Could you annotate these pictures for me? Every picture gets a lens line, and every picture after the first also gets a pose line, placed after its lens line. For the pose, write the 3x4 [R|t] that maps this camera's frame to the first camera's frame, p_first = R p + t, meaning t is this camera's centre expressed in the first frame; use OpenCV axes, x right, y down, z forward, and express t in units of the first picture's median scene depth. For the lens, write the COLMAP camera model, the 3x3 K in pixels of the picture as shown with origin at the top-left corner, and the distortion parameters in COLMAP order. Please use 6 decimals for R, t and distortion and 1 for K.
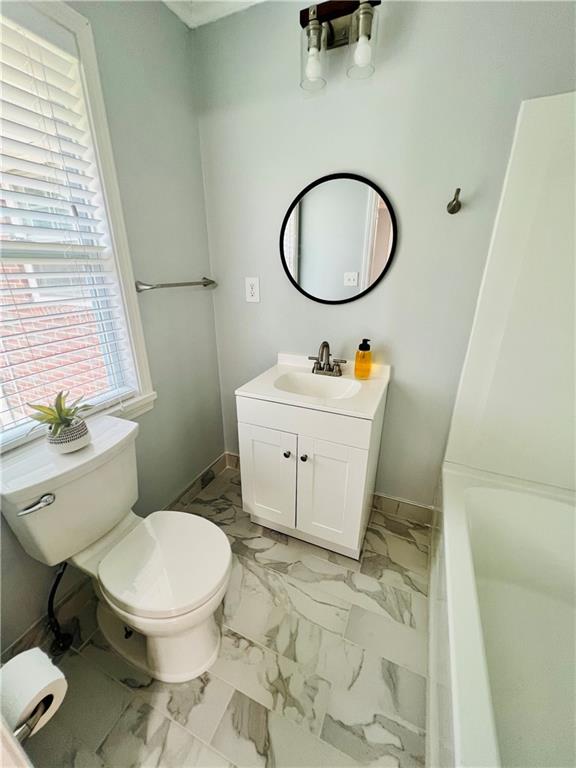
lens RADIAL K [[308.0, 0, 288.0], [0, 308.0, 384.0], [0, 0, 1]] dist [-0.000882, 0.000061]
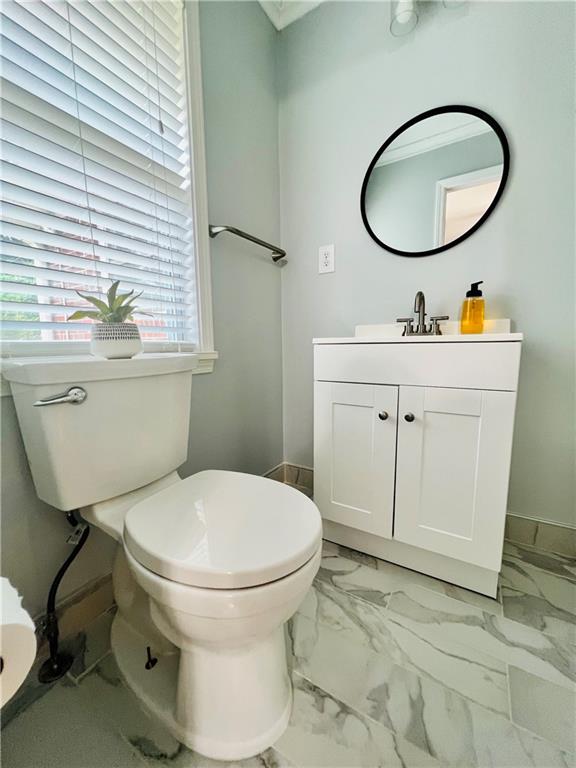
lens RADIAL K [[308.3, 0, 288.0], [0, 308.3, 384.0], [0, 0, 1]] dist [-0.001605, 0.000307]
pose [[0.990582, 0.003443, -0.136875, -0.126231], [-0.035077, 0.972703, -0.229388, 0.327267], [0.132349, 0.232029, 0.963663, 0.239186]]
